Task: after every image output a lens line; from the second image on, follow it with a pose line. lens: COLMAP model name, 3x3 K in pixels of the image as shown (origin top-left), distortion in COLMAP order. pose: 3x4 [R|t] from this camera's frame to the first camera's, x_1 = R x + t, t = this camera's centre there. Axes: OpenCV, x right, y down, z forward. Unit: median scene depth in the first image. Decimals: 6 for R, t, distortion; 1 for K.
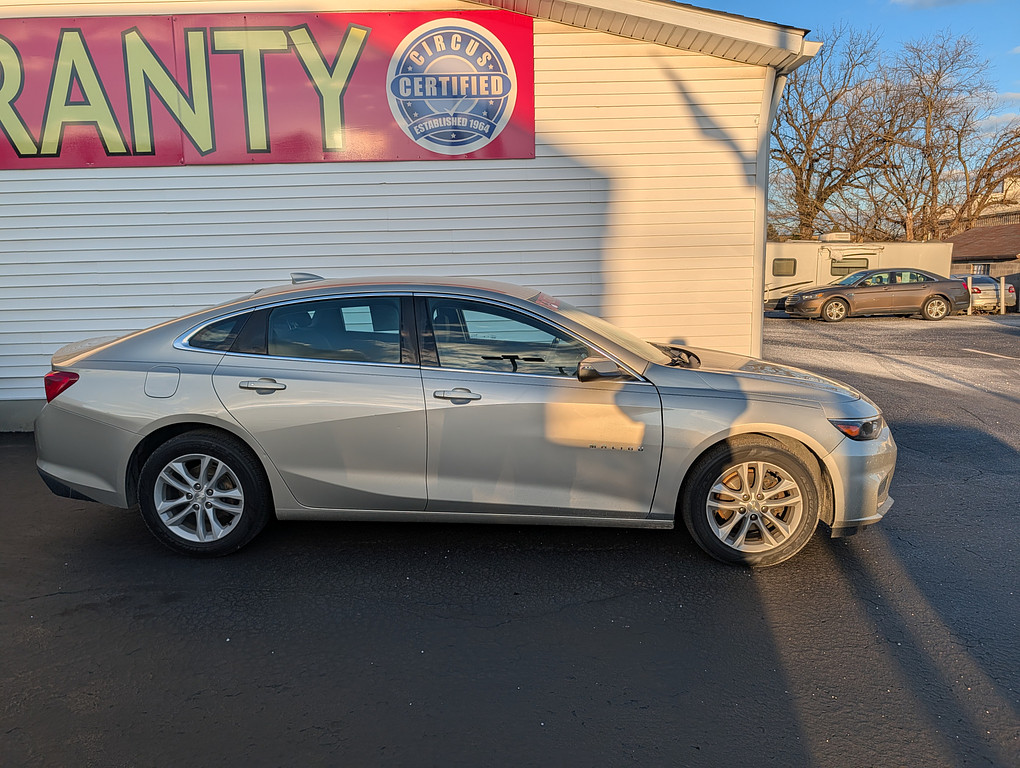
lens RADIAL K [[728.7, 0, 510.0], [0, 728.7, 384.0], [0, 0, 1]] dist [0.006080, 0.006524]
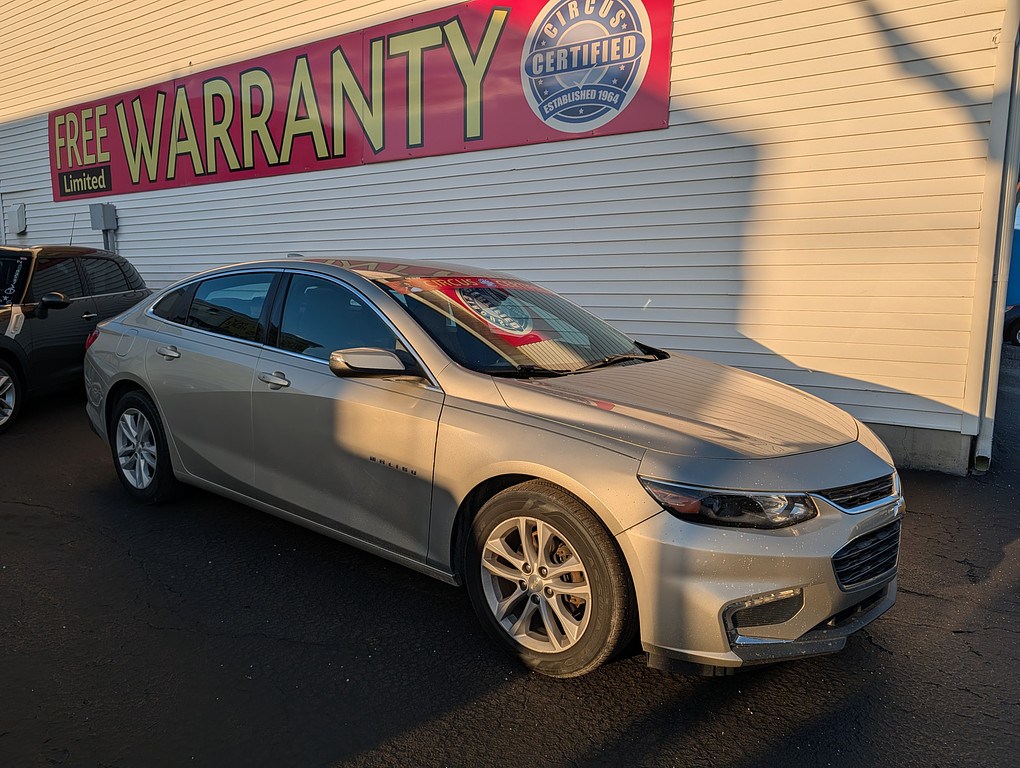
lens RADIAL K [[721.0, 0, 510.0], [0, 721.0, 384.0], [0, 0, 1]] dist [0.005443, 0.003120]
pose [[0.818092, 0.106032, -0.565227, 0.390721], [-0.112443, 0.993378, 0.023603, -0.019237], [0.563987, 0.044246, 0.824597, 0.238150]]
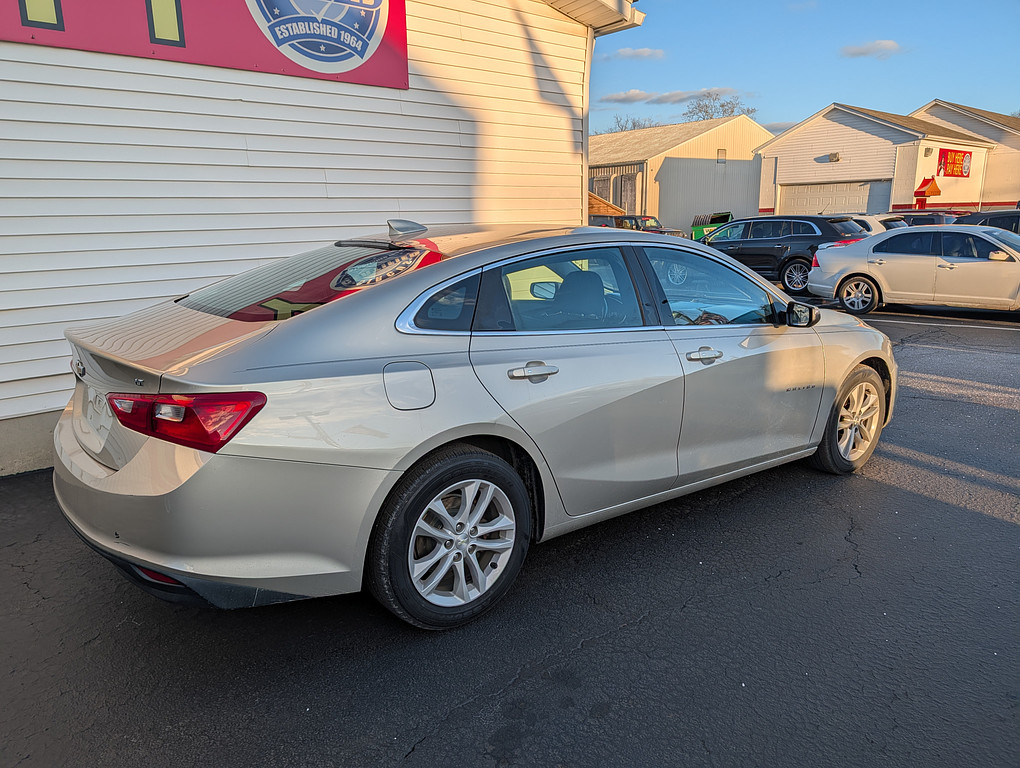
lens RADIAL K [[743.2, 0, 510.0], [0, 743.2, 384.0], [0, 0, 1]] dist [0.004757, 0.001599]
pose [[0.758334, -0.133057, 0.638143, -0.492221], [0.097678, 0.991088, 0.090573, -0.032823], [-0.644507, -0.006352, 0.764572, 0.252419]]
